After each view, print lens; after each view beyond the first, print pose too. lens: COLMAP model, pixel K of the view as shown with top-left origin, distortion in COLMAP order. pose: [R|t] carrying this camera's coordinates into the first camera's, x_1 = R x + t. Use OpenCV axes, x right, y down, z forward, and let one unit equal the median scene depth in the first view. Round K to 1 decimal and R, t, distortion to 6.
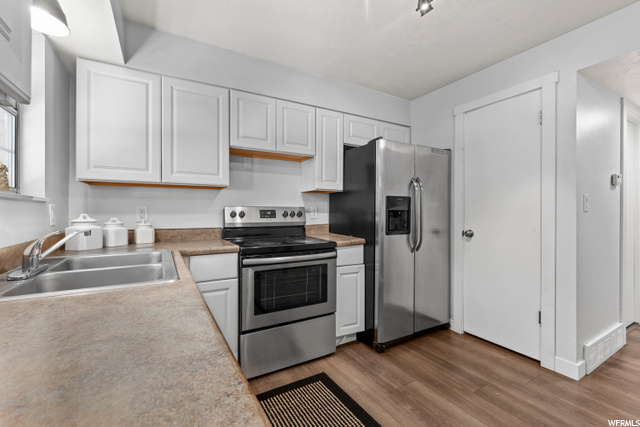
lens RADIAL K [[283.2, 0, 318.2], [0, 283.2, 212.3], [0, 0, 1]] dist [0.015501, -0.000328]
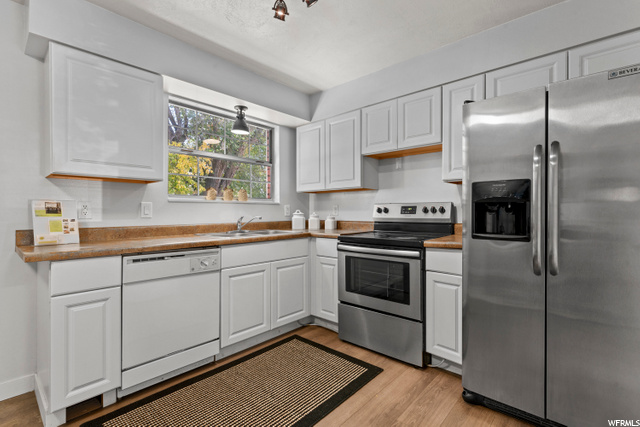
lens RADIAL K [[291.8, 0, 319.0], [0, 291.8, 211.4], [0, 0, 1]] dist [0.005117, 0.000964]
pose [[0.310277, -0.003043, -0.950641, 0.838052], [0.000723, 0.999995, -0.002965, 0.016055], [0.950646, 0.000233, 0.310277, 0.434012]]
